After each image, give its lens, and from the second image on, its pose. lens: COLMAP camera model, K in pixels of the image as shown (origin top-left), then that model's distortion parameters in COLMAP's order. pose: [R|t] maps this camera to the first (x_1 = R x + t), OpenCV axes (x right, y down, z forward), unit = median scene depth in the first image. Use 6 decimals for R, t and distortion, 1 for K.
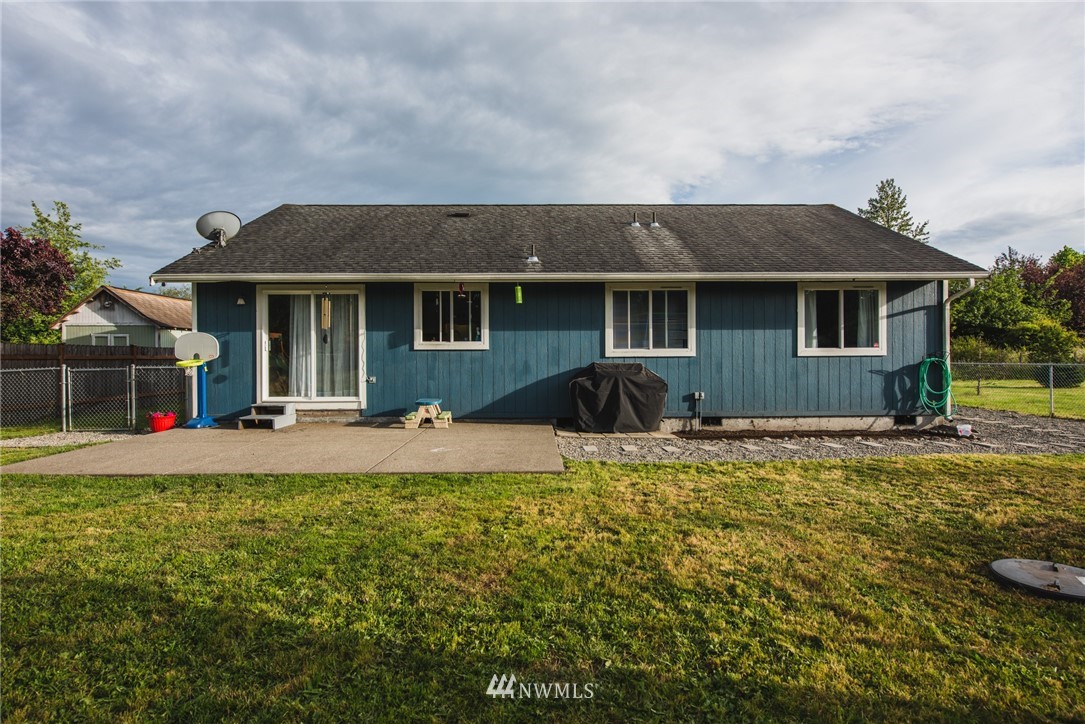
lens RADIAL K [[552.2, 0, 542.5], [0, 552.2, 362.0], [0, 0, 1]] dist [0.002439, -0.000017]
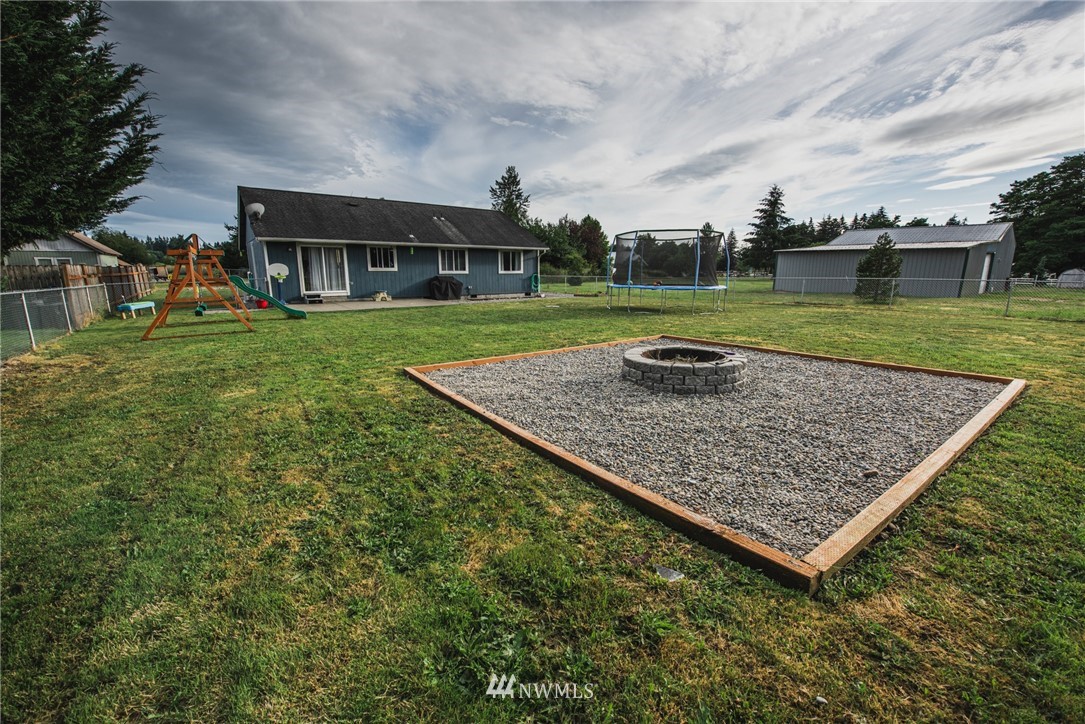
lens RADIAL K [[452.4, 0, 542.5], [0, 452.4, 362.0], [0, 0, 1]] dist [-0.000681, -0.000004]
pose [[0.803138, -0.113986, 0.584788, -0.845346], [-0.001911, 0.981030, 0.193845, -0.016605], [-0.595791, -0.156802, 0.787684, -1.163733]]
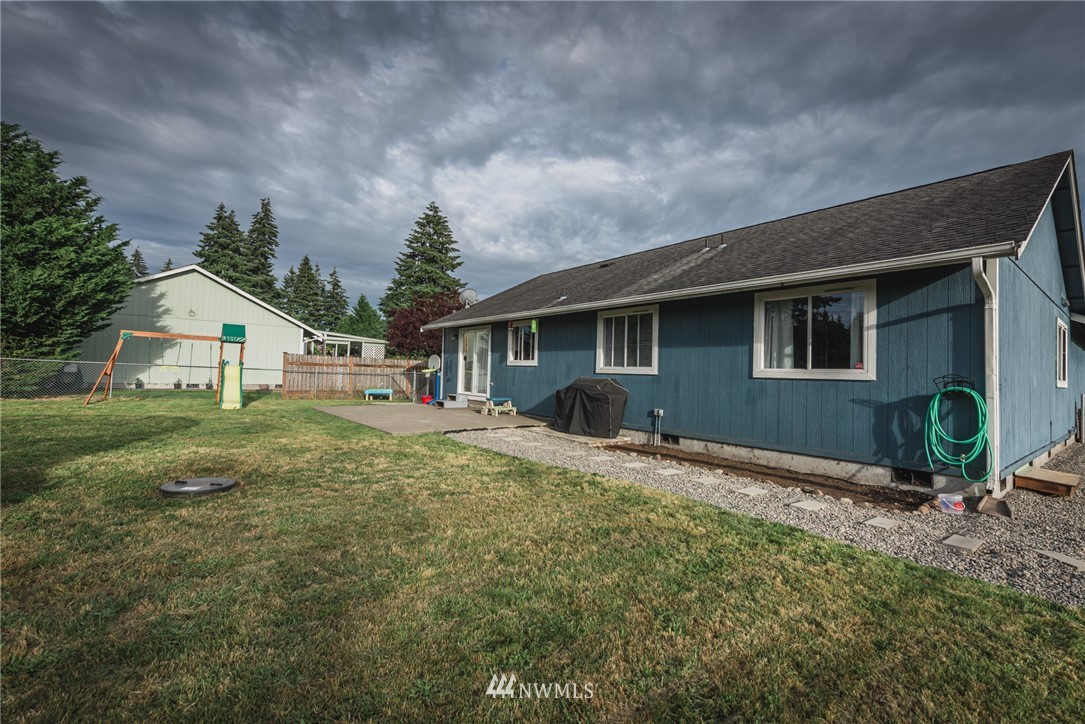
lens RADIAL K [[443.0, 0, 542.5], [0, 443.0, 362.0], [0, 0, 1]] dist [-0.023795, 0.000077]
pose [[0.615221, 0.003951, -0.788345, 0.801091], [-0.032056, 0.999286, -0.020007, -0.010218], [0.787703, 0.037580, 0.614908, 0.311089]]
